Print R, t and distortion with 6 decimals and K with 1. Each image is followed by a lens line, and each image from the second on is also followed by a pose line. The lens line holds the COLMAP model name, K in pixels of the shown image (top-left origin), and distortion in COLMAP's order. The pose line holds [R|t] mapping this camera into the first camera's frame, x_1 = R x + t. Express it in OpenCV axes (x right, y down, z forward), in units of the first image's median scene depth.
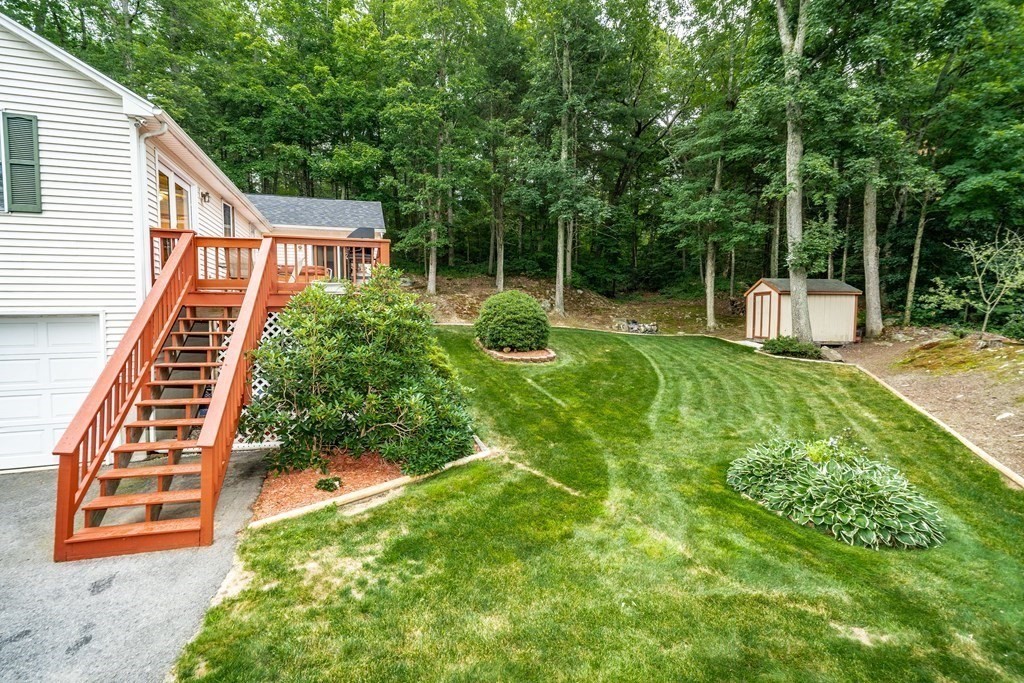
lens RADIAL K [[467.7, 0, 503.9], [0, 467.7, 336.8], [0, 0, 1]] dist [0.002451, 0.000662]
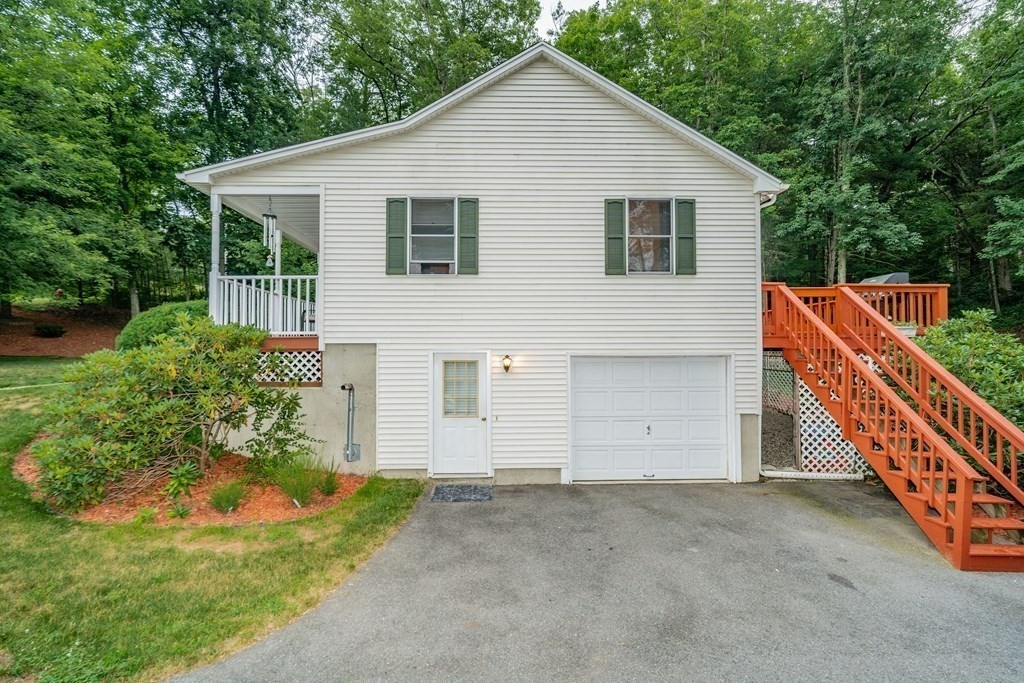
lens RADIAL K [[450.8, 0, 513.7], [0, 450.8, 347.1], [0, 0, 1]] dist [-0.003021, -0.000119]
pose [[0.959246, 0.002699, -0.282559, -1.064029], [-0.019620, 0.998177, -0.057074, 0.006572], [0.281890, 0.060292, 0.957551, -0.260947]]
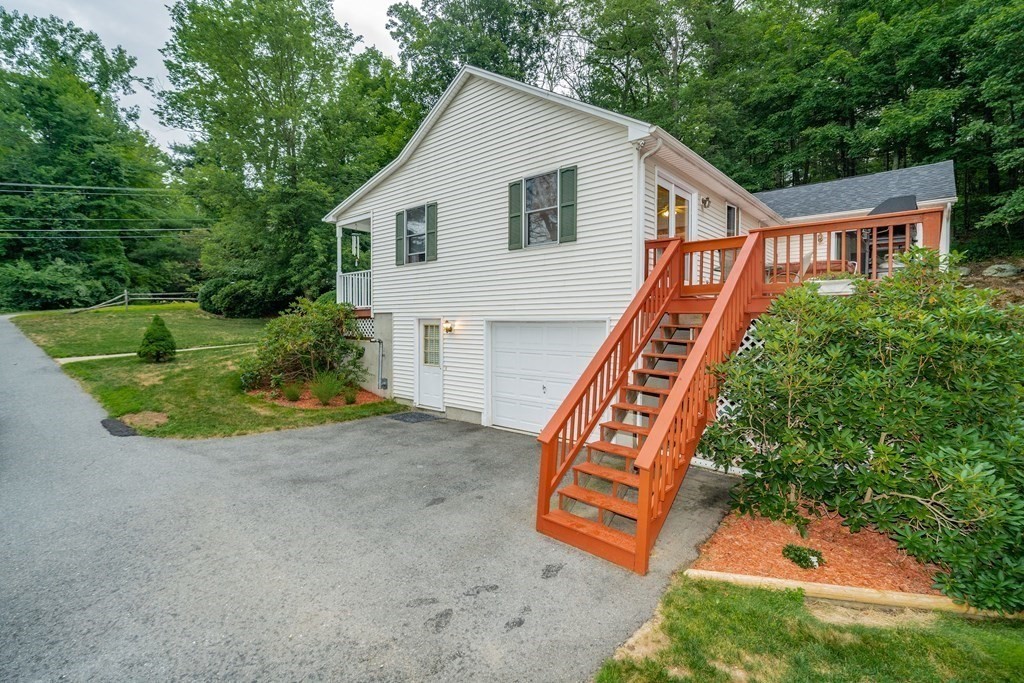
lens RADIAL K [[467.7, 0, 507.1], [0, 467.7, 330.9], [0, 0, 1]] dist [0.002451, 0.000662]
pose [[0.516407, 0.025808, -0.855954, 0.005511], [-0.041450, 0.999127, 0.005118, -0.018649], [0.855339, 0.032836, 0.517026, 0.188153]]
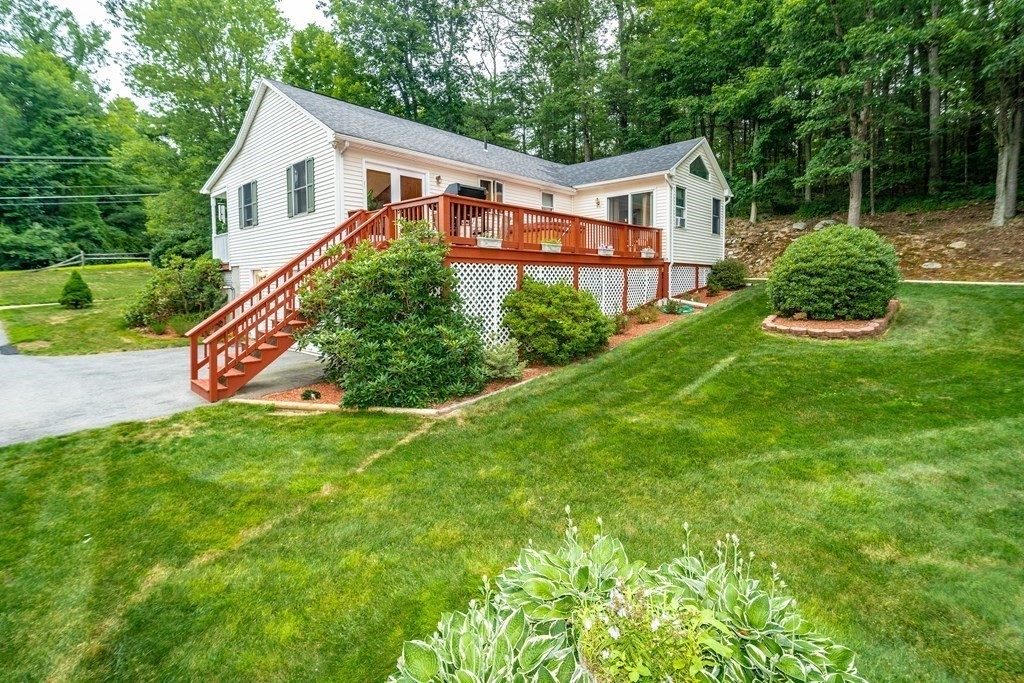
lens RADIAL K [[467.7, 0, 515.2], [0, 467.7, 303.9], [0, 0, 1]] dist [0.002451, 0.000662]
pose [[0.505388, 0.049112, -0.861493, 0.888547], [-0.031496, 0.998764, 0.038460, -0.005428], [0.862317, 0.007697, 0.506310, 0.729172]]
